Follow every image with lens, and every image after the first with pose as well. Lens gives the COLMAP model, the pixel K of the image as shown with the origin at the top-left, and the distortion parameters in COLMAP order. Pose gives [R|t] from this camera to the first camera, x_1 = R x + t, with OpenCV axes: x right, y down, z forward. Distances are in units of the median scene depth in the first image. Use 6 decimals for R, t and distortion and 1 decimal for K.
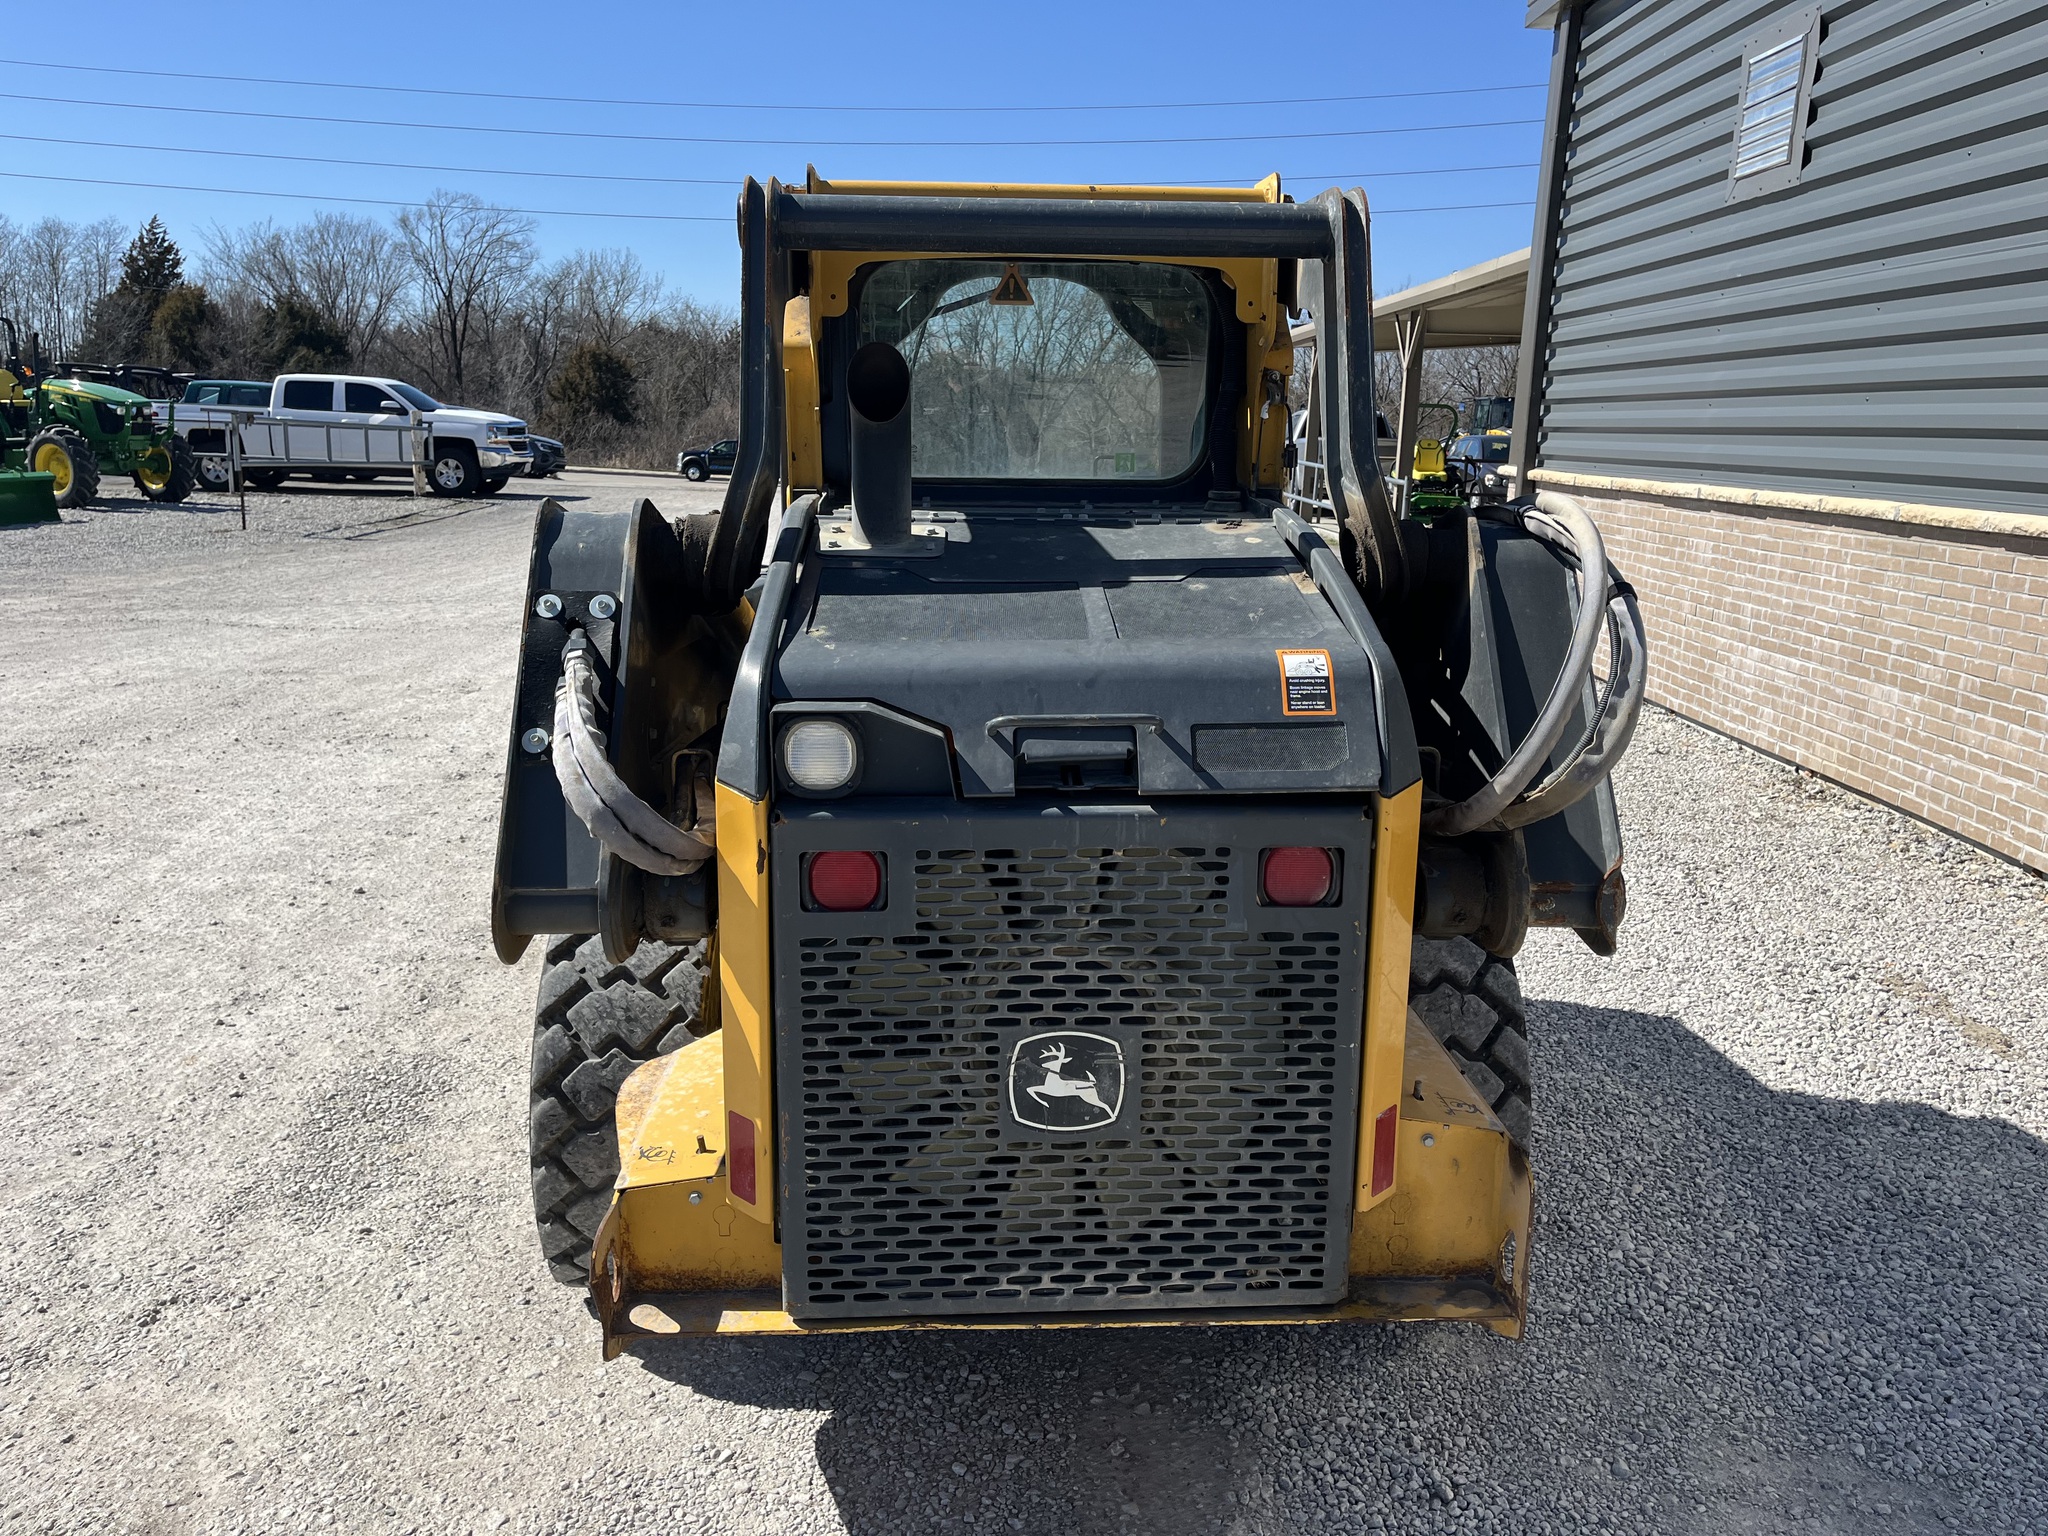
lens RADIAL K [[1549.4, 0, 1022.1], [0, 1549.4, 751.6], [0, 0, 1]] dist [0.066210, -0.088926]
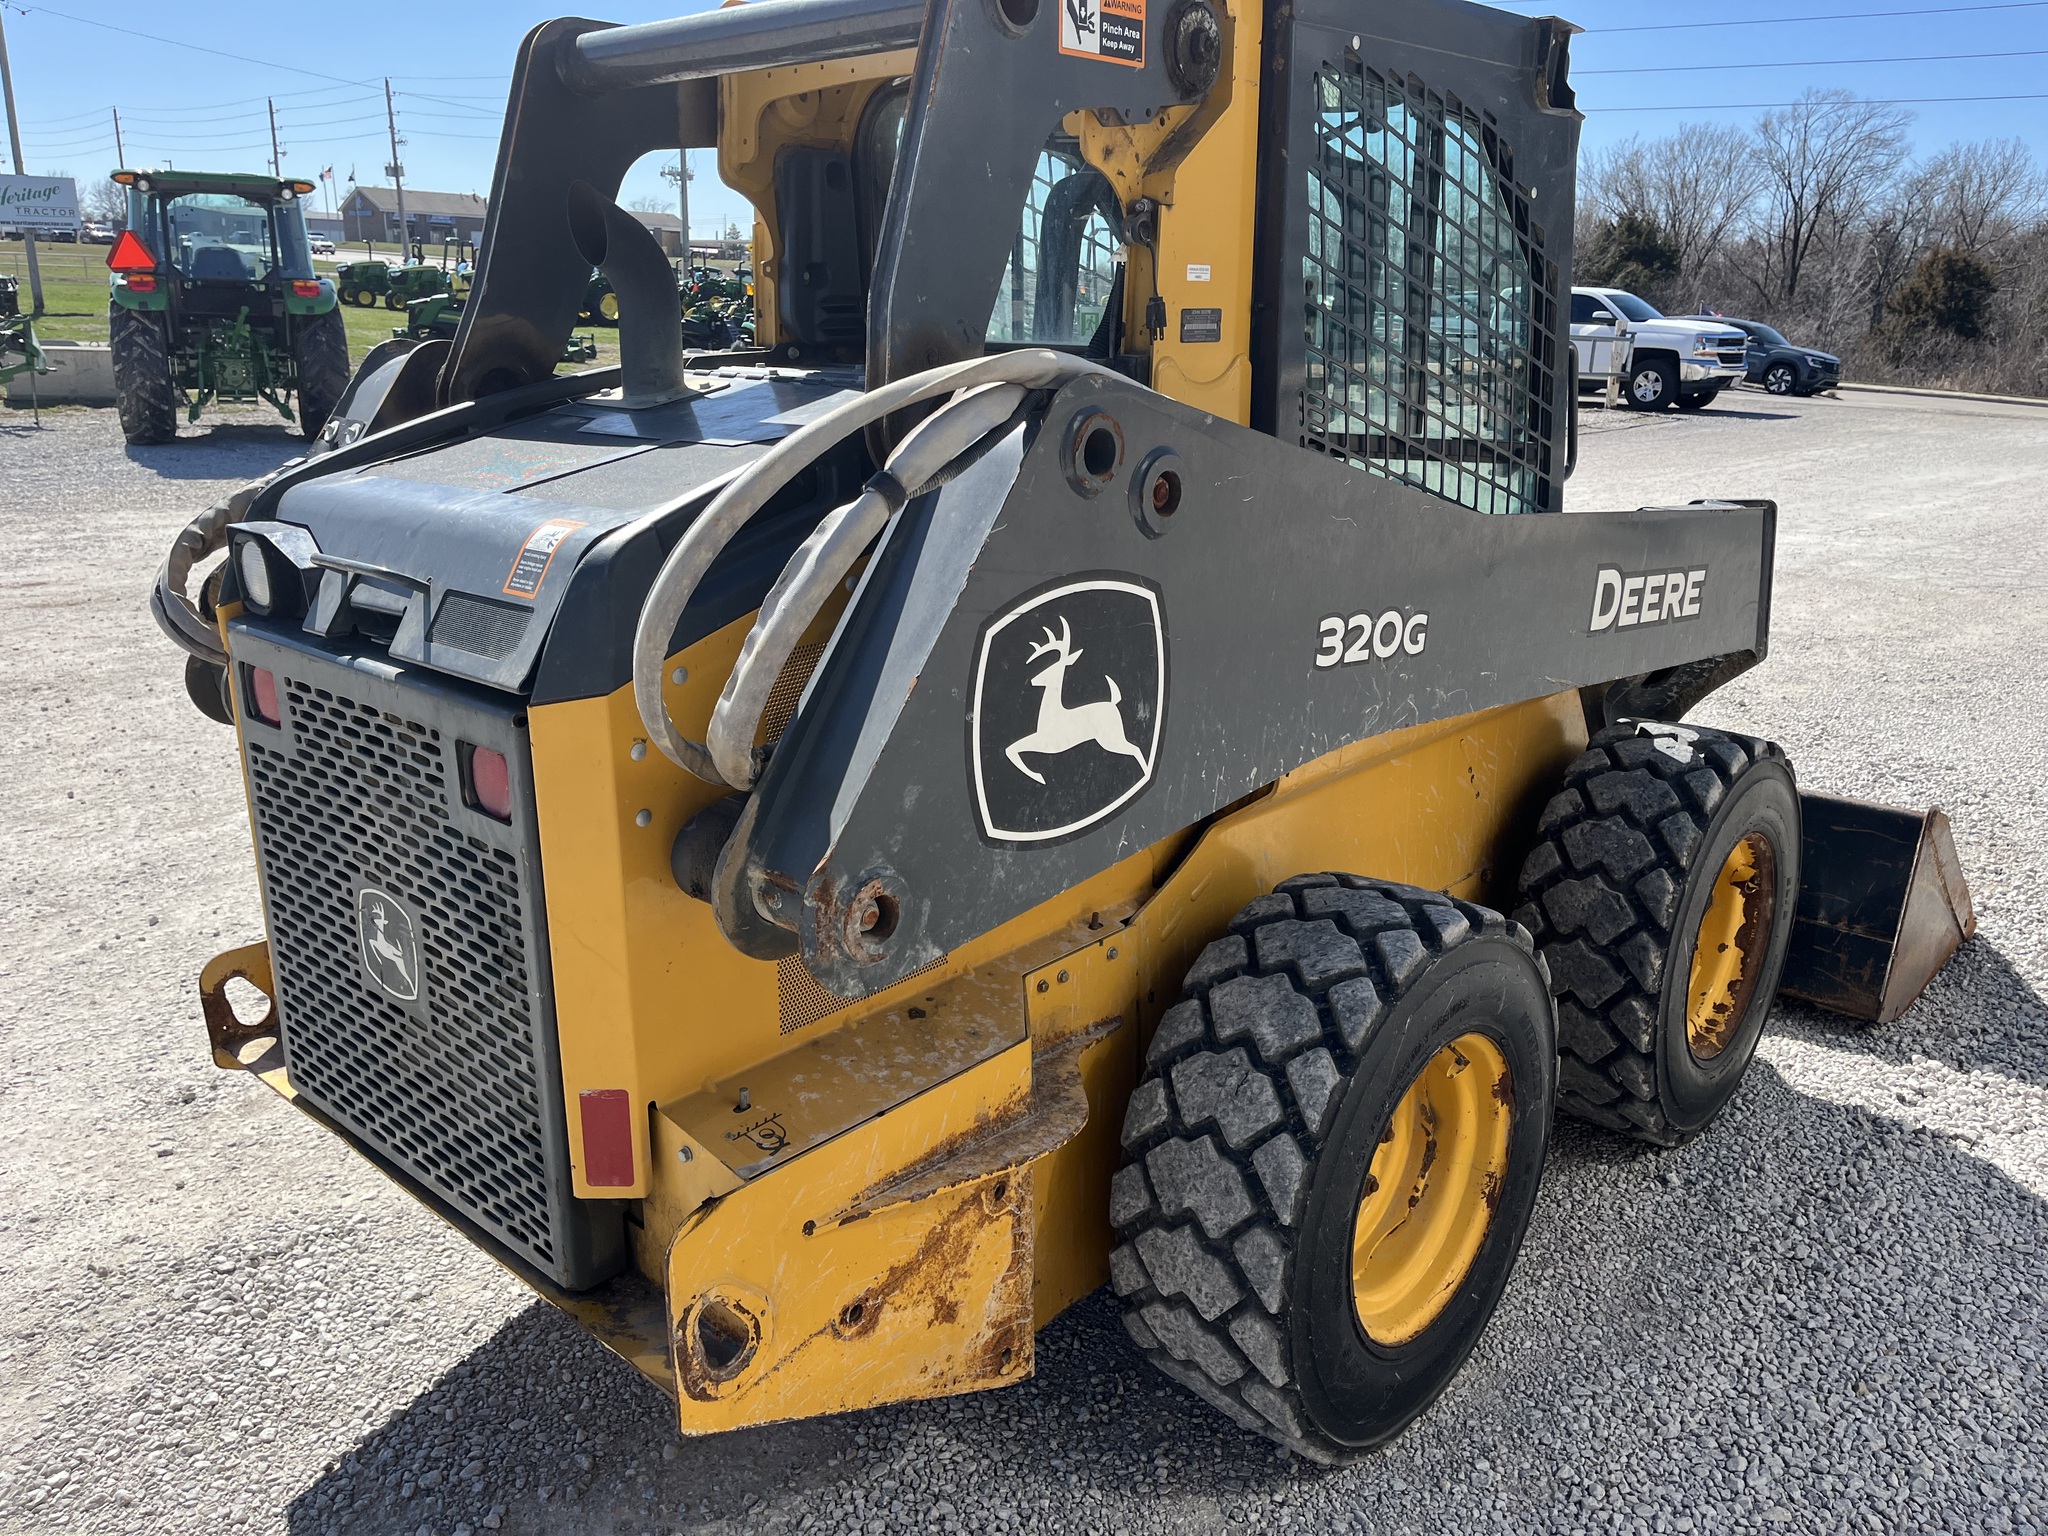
lens RADIAL K [[1549.4, 0, 1052.9], [0, 1549.4, 747.0], [0, 0, 1]] dist [0.066210, -0.088926]
pose [[0.703286, 0.187824, -0.685647, 0.030325], [-0.155341, 0.981762, 0.109603, -0.002496], [0.693728, 0.029427, 0.719636, 0.018277]]
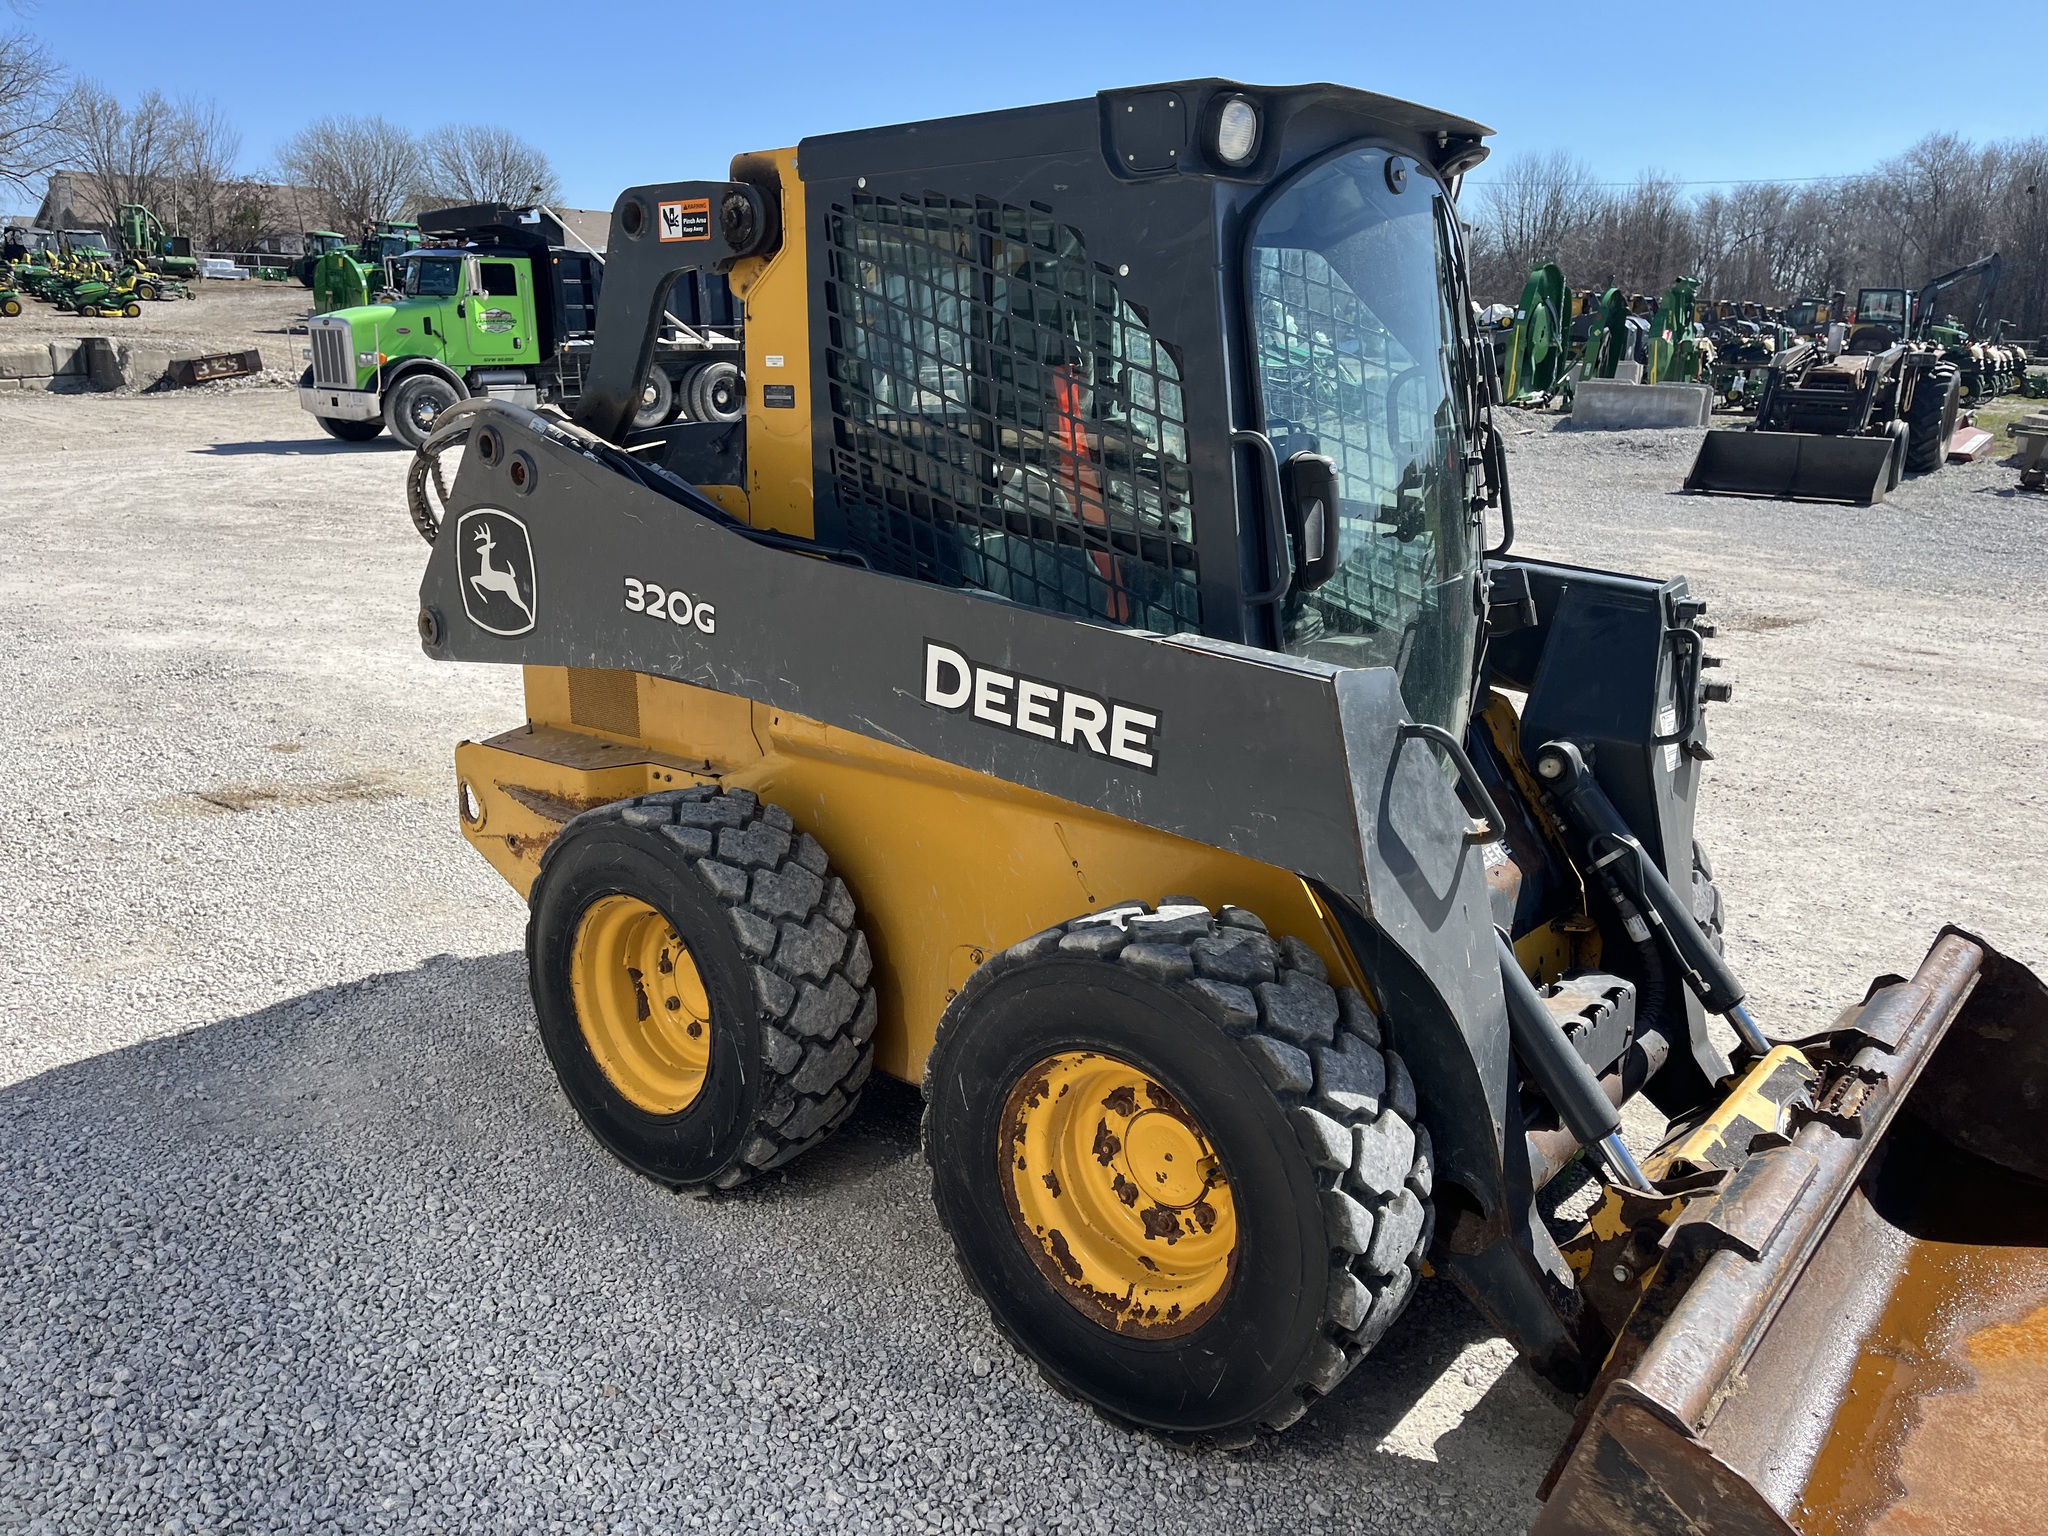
lens RADIAL K [[1549.4, 0, 1019.9], [0, 1549.4, 769.4], [0, 0, 1]] dist [0.066210, -0.088926]
pose [[-0.677523, 0.159010, -0.718108, 0.128664], [-0.182855, 0.909280, 0.373862, -0.153768], [0.712409, 0.384610, -0.586982, 0.681720]]
